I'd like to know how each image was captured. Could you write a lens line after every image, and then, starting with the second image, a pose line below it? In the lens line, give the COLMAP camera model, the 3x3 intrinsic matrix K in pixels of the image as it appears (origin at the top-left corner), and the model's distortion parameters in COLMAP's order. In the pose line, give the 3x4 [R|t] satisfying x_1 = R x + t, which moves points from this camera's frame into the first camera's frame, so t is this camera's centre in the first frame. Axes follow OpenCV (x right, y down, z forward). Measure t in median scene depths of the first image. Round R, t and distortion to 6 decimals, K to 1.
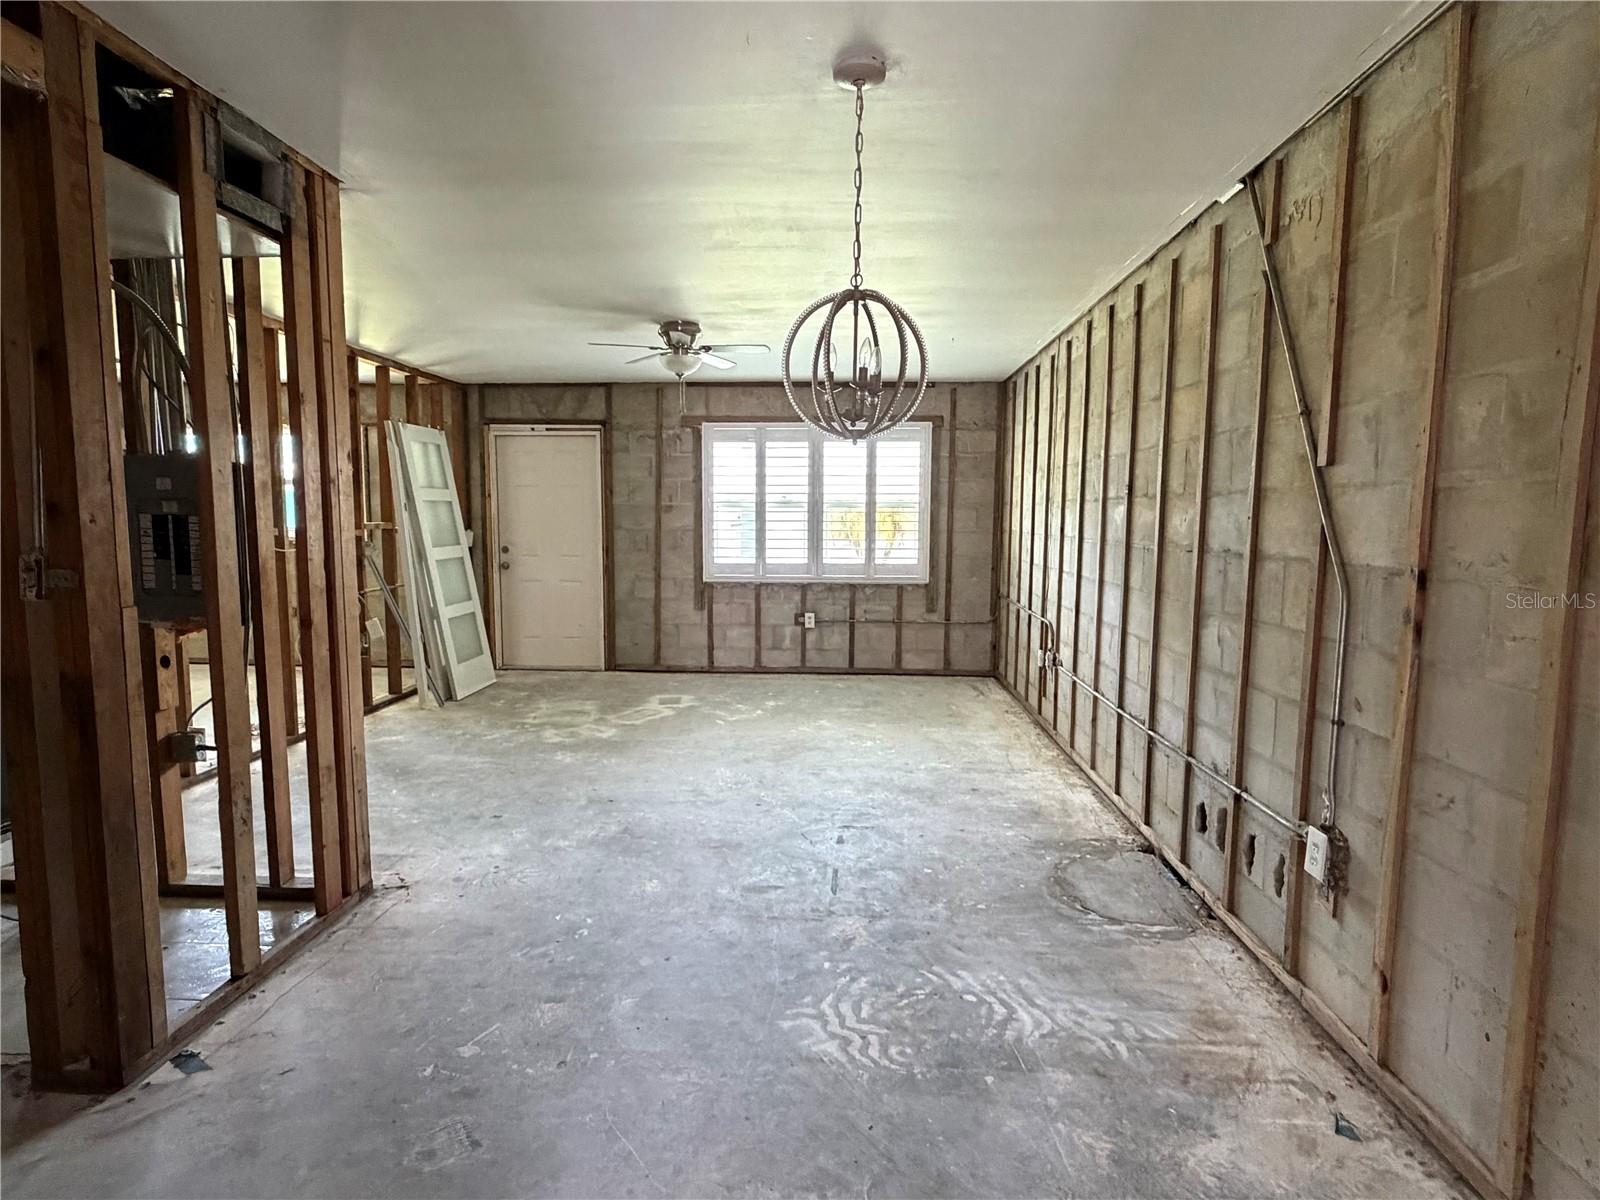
lens RADIAL K [[845.0, 0, 796.4], [0, 845.0, 601.0], [0, 0, 1]] dist [0.000932, 0.000312]
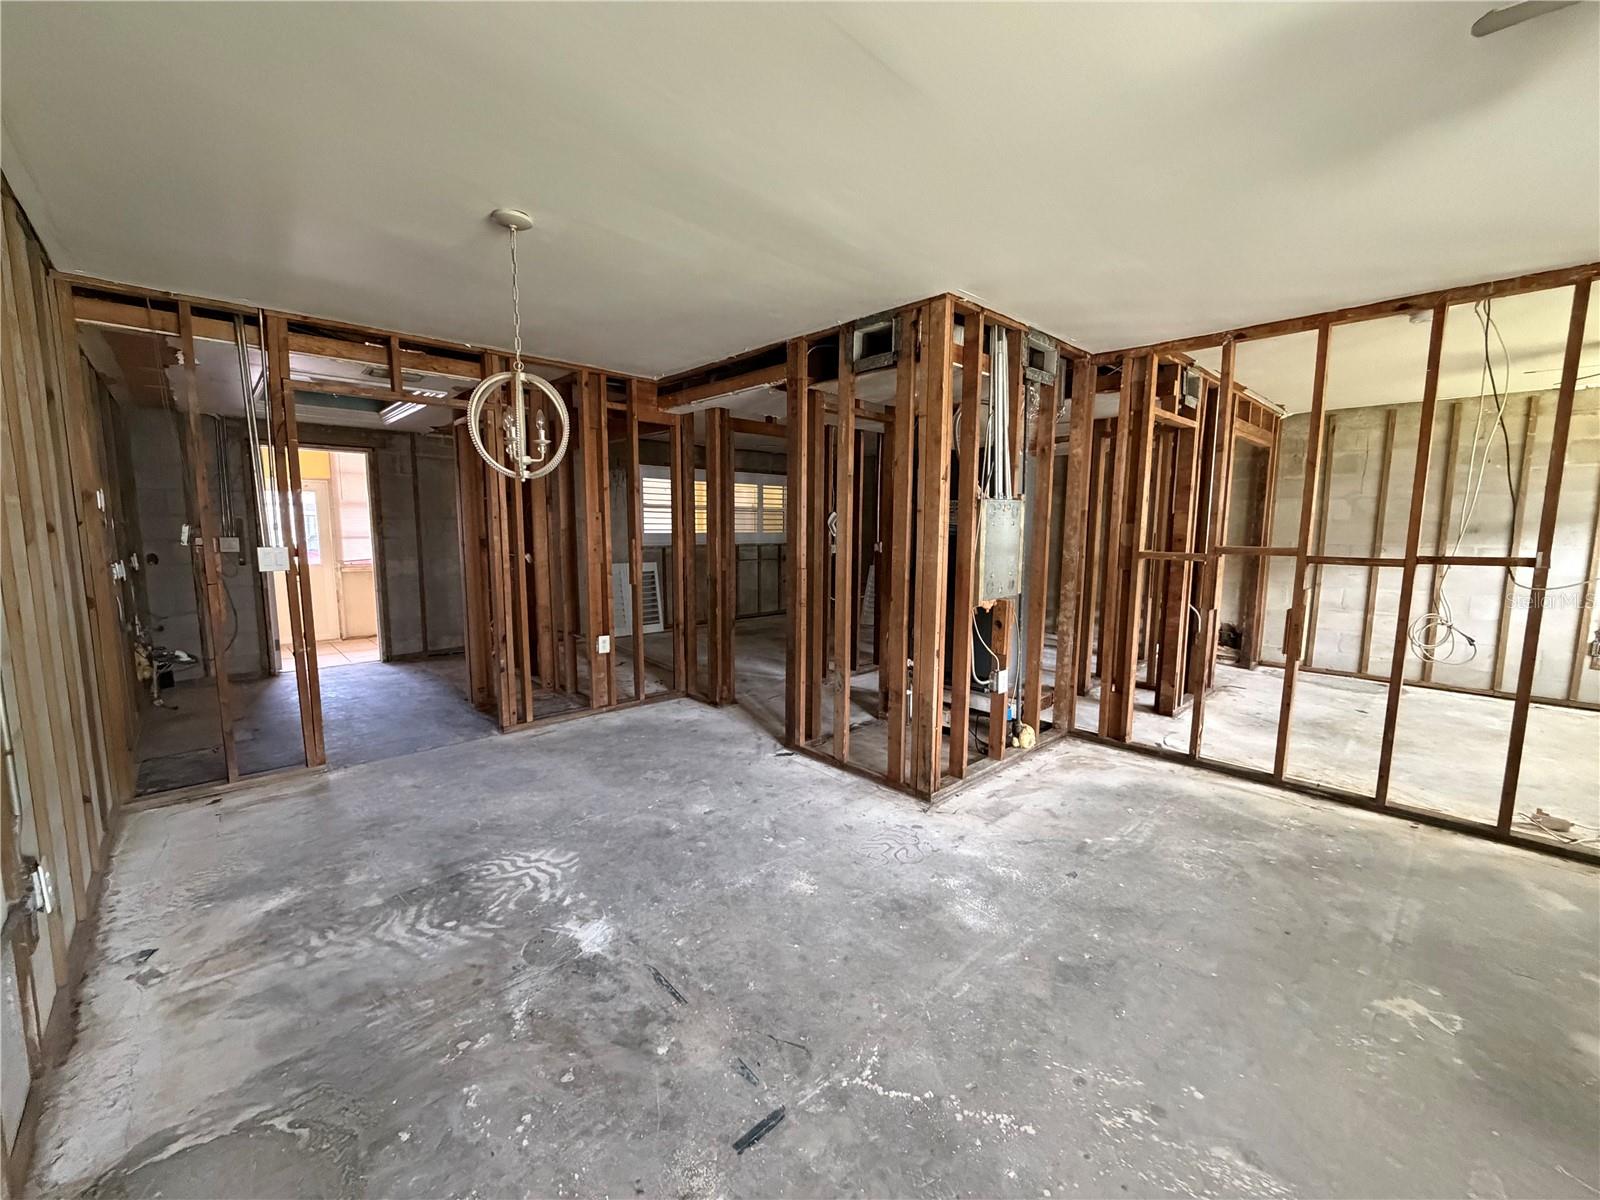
lens RADIAL K [[645.7, 0, 800.0], [0, 645.7, 600.0], [0, 0, 1]] dist [0.000756, 0.000092]
pose [[-0.687736, 0.072224, -0.722360, 0.163706], [-0.083291, 0.980618, 0.177344, -0.065321], [0.721167, 0.182132, -0.668390, 0.624486]]
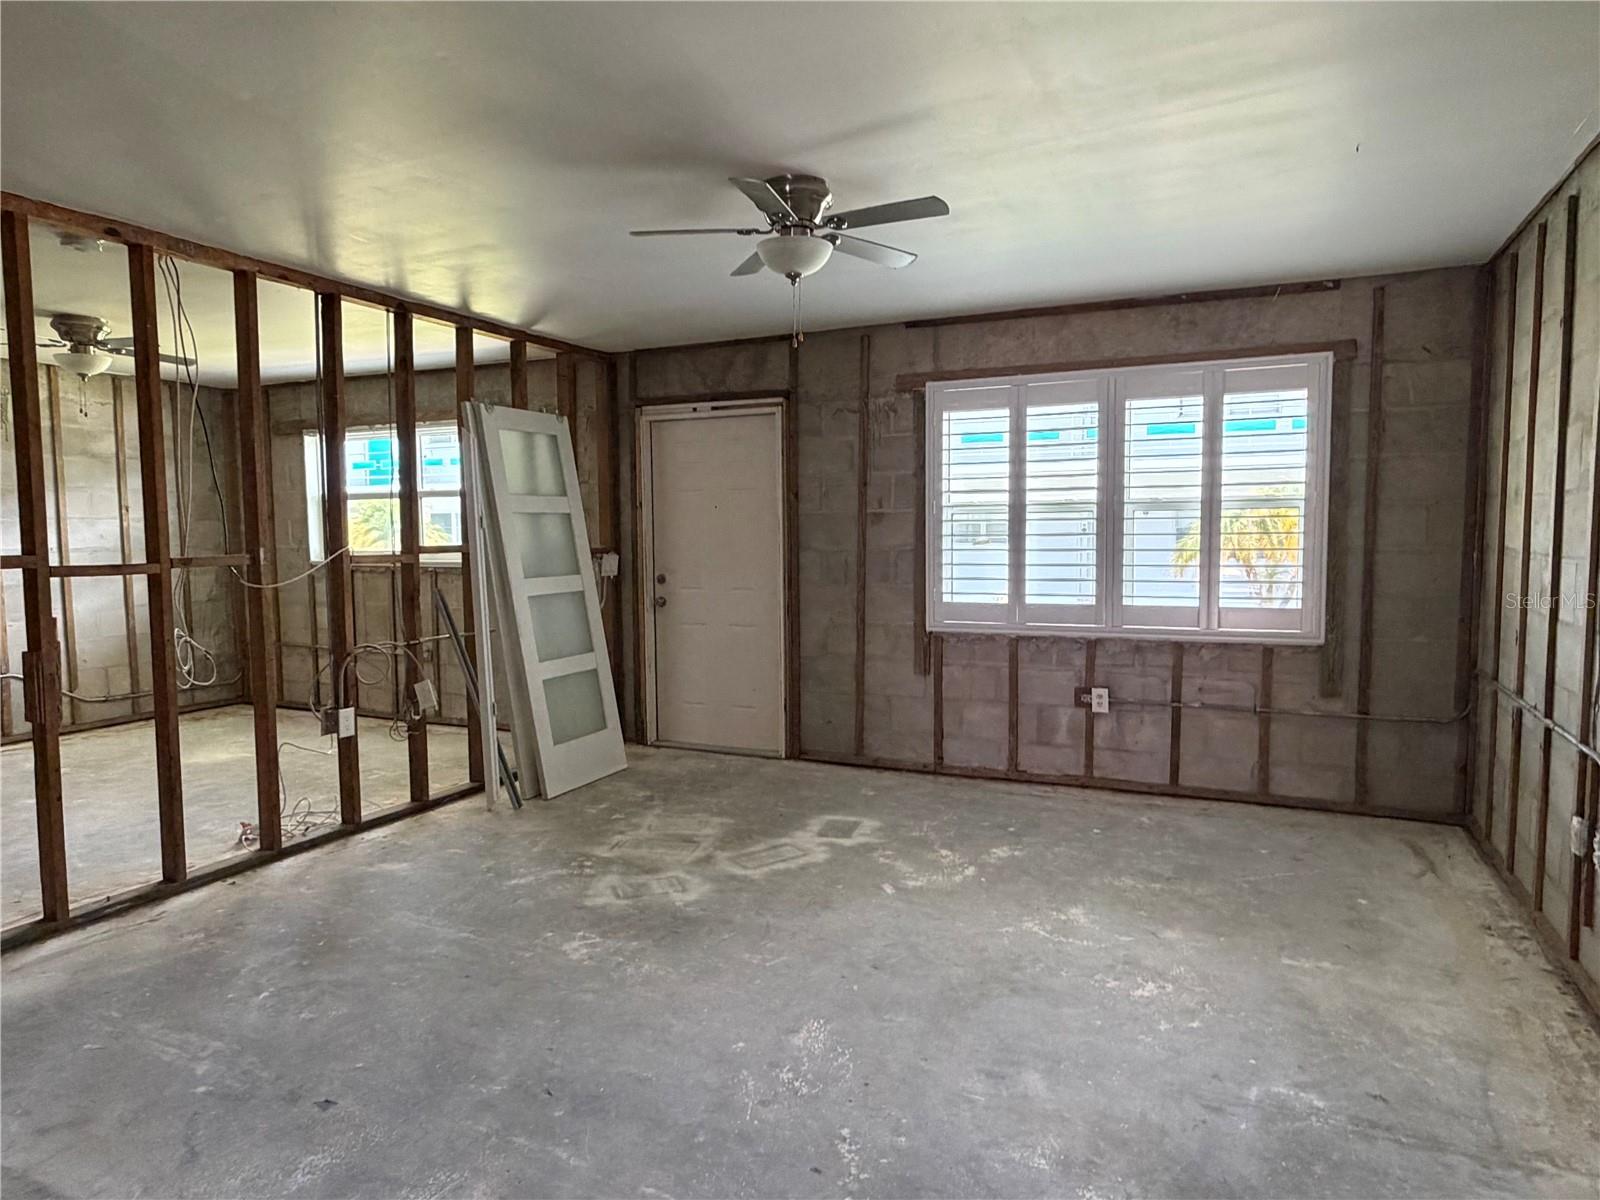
lens RADIAL K [[981.5, 0, 798.3], [0, 981.5, 604.8], [0, 0, 1]] dist [0.001406, -0.002235]
pose [[0.929611, 0.013464, -0.368296, 0.073045], [-0.022661, 0.999530, -0.020658, -0.025751], [0.367844, 0.027550, 0.929479, 0.278040]]
